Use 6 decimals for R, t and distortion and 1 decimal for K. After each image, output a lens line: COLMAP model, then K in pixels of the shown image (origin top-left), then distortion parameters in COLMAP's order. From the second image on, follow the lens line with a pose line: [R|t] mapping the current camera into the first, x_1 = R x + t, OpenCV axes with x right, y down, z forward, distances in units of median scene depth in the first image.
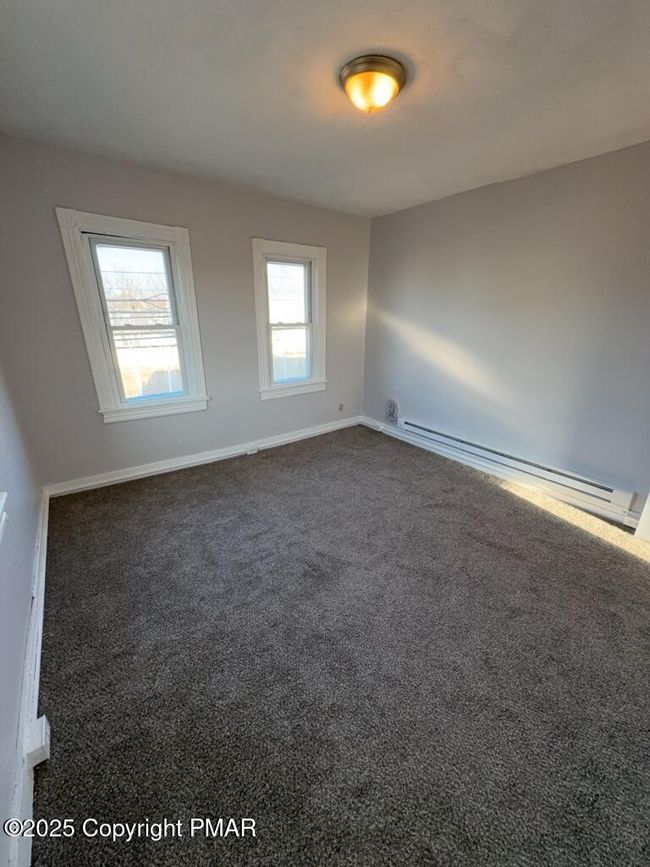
lens RADIAL K [[344.3, 0, 328.2], [0, 344.3, 425.7], [0, 0, 1]] dist [-0.002140, -0.000051]
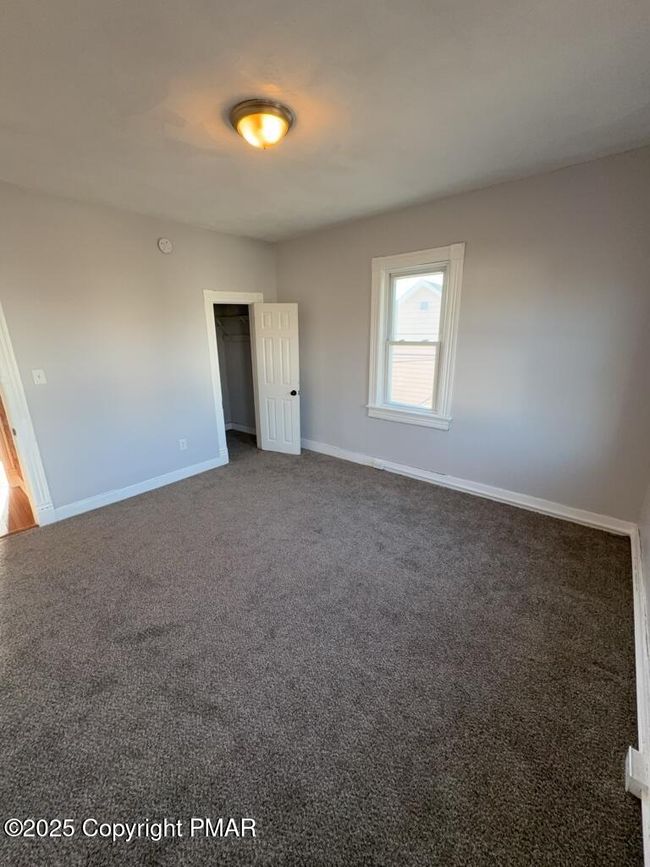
lens RADIAL K [[344.3, 0, 322.7], [0, 344.3, 434.7], [0, 0, 1]] dist [-0.002140, -0.000051]
pose [[-0.974821, 0.055474, -0.215979, 0.116779], [-0.072702, 0.836571, 0.543014, -0.356053], [0.210804, 0.545043, -0.811474, 1.149577]]
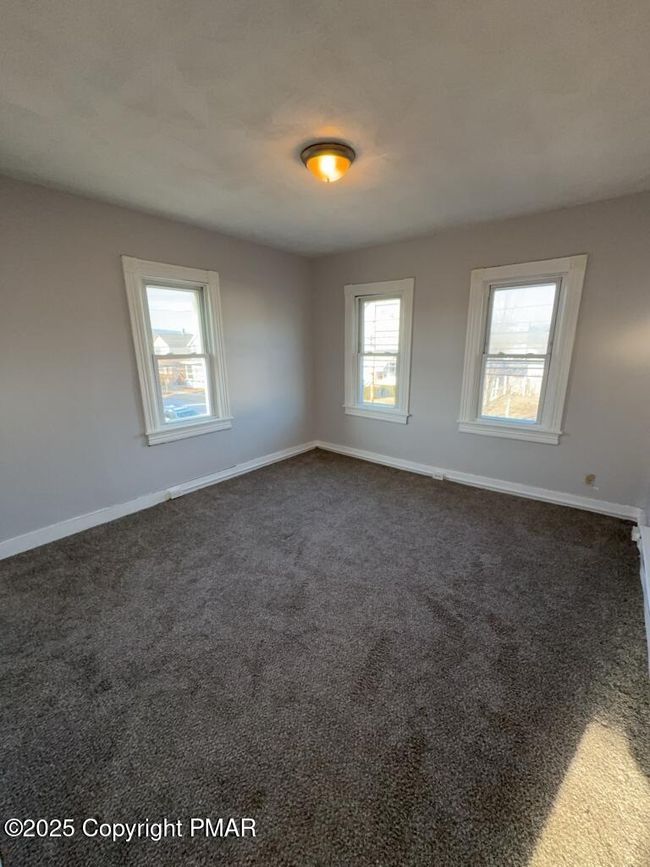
lens RADIAL K [[344.3, 0, 330.8], [0, 344.3, 431.0], [0, 0, 1]] dist [-0.002140, -0.000051]
pose [[0.250128, 0.227782, -0.941037, 0.705339], [-0.288438, 0.945332, 0.152155, -0.131891], [0.924251, 0.233373, 0.302155, 0.413962]]
